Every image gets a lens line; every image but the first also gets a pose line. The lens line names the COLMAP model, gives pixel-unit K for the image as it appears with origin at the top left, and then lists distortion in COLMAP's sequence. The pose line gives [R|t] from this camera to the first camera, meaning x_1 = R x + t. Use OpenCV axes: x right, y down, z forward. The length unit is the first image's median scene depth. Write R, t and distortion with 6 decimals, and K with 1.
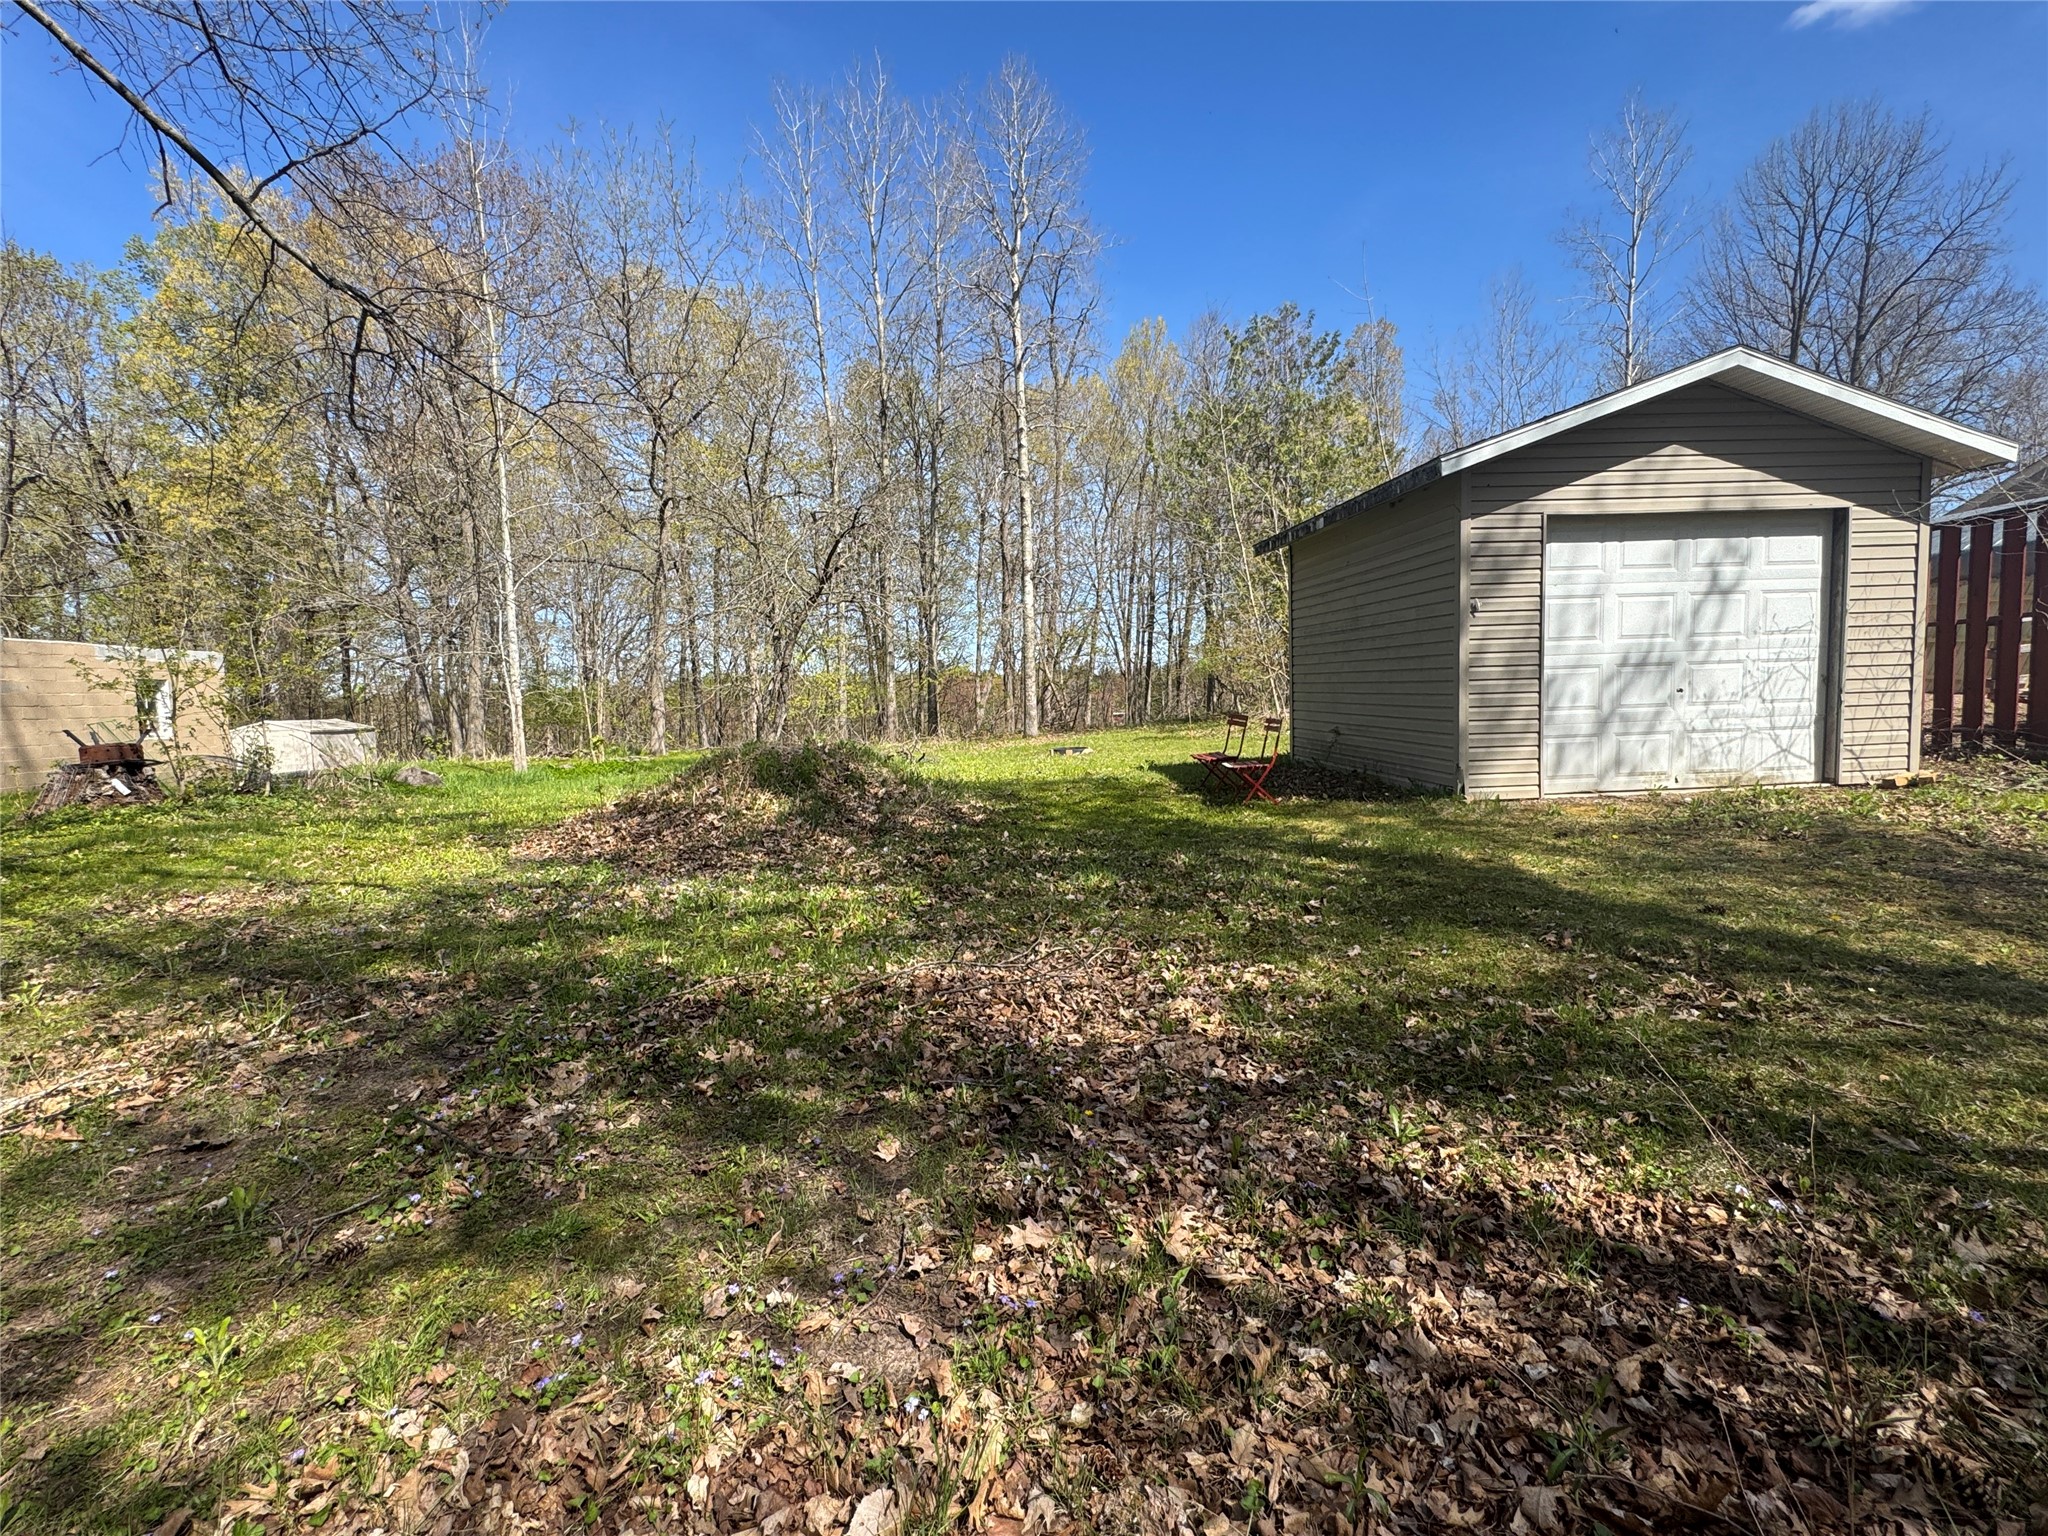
lens RADIAL K [[943.4, 0, 1024.2], [0, 943.4, 762.1], [0, 0, 1]] dist [-0.007965, 0.001015]
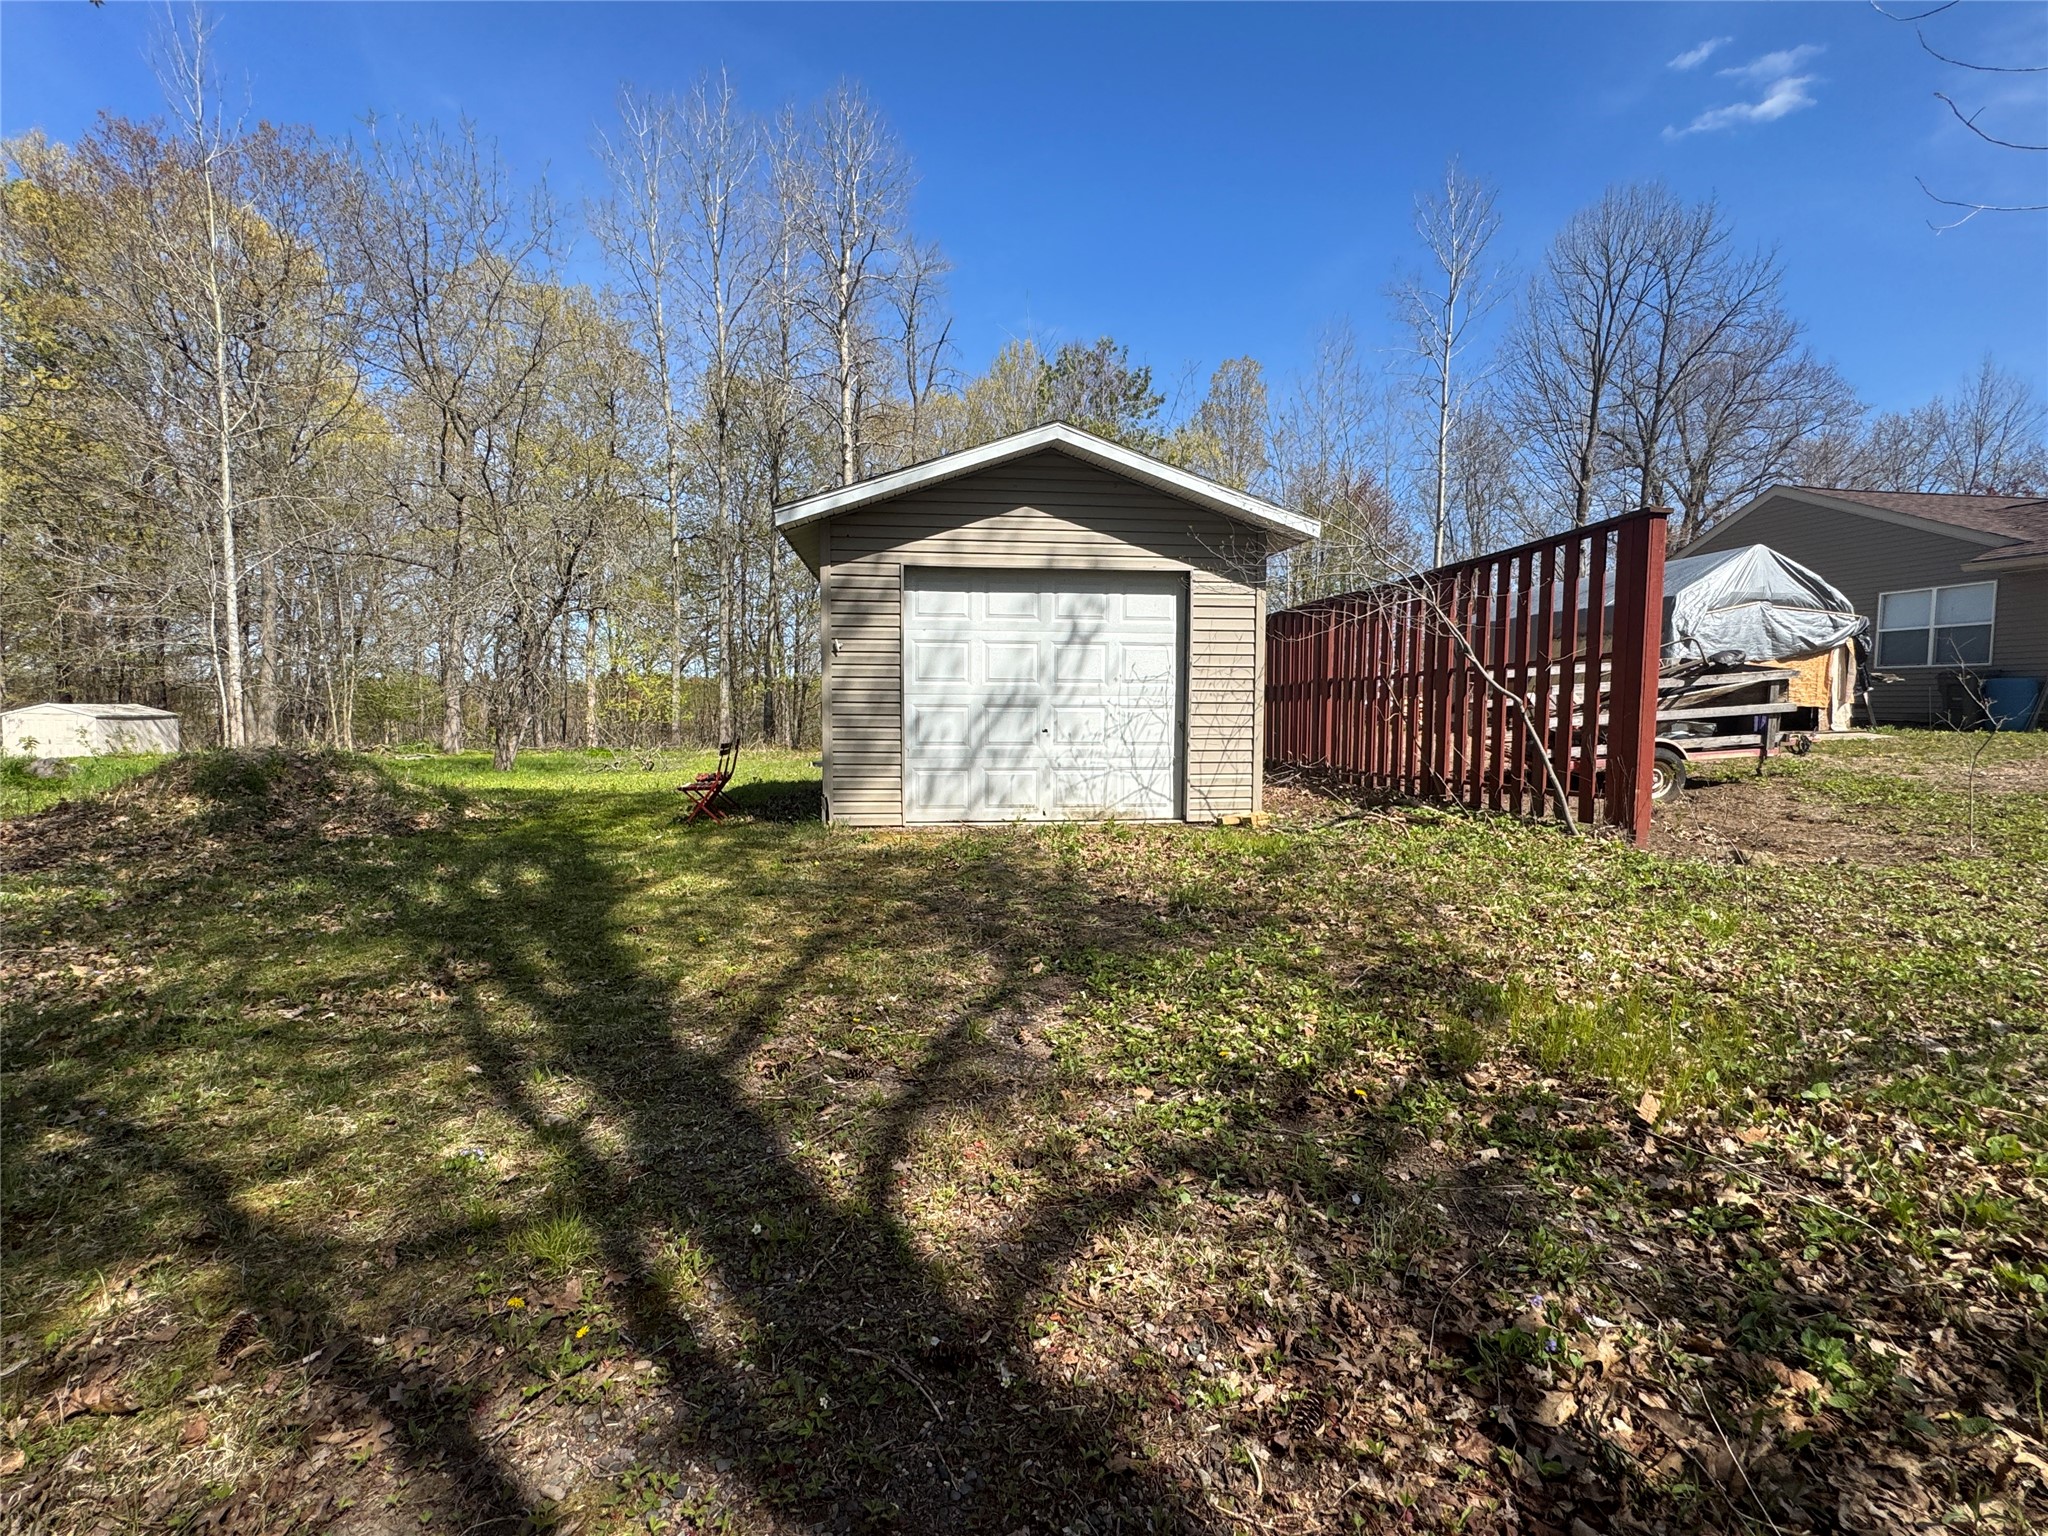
lens RADIAL K [[943.4, 0, 1023.3], [0, 943.4, 763.0], [0, 0, 1]] dist [-0.007965, 0.001015]
pose [[0.997478, 0.035197, 0.061631, 0.609421], [-0.034526, 0.999333, -0.011910, -0.024746], [-0.062009, 0.009752, 0.998028, -0.091801]]
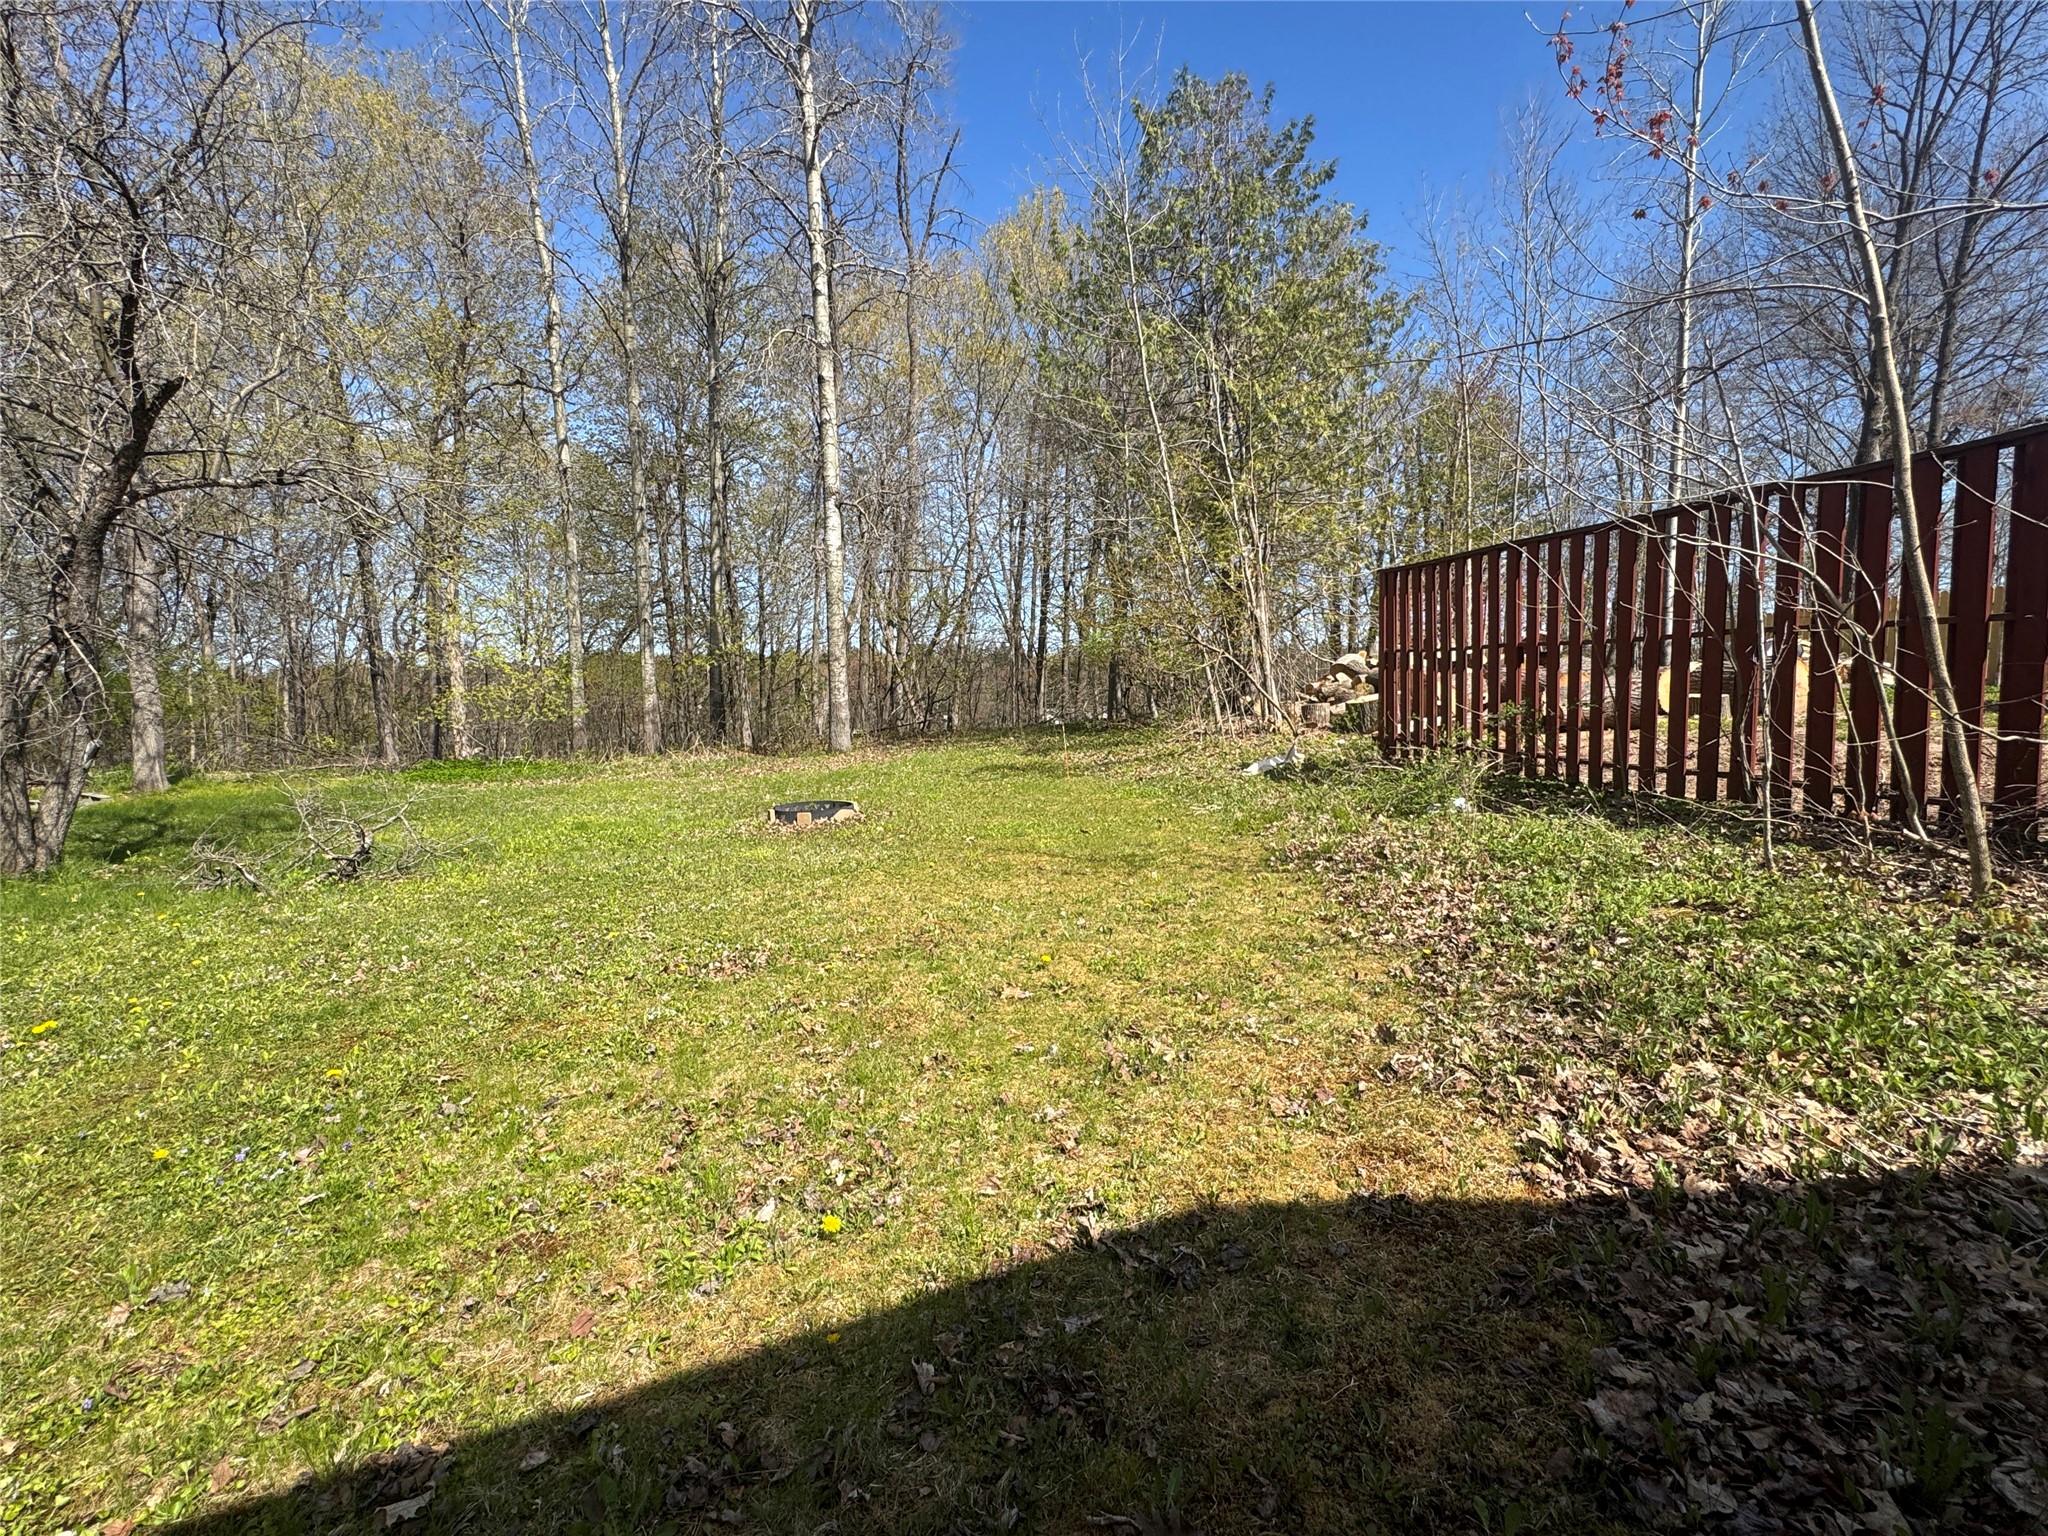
lens RADIAL K [[943.4, 0, 1027.9], [0, 943.4, 761.1], [0, 0, 1]] dist [-0.007965, 0.001015]
pose [[0.996229, 0.000134, 0.086764, 0.370927], [-0.001530, 0.999871, 0.016017, -0.143925], [-0.086751, -0.016089, 0.996100, 1.585841]]
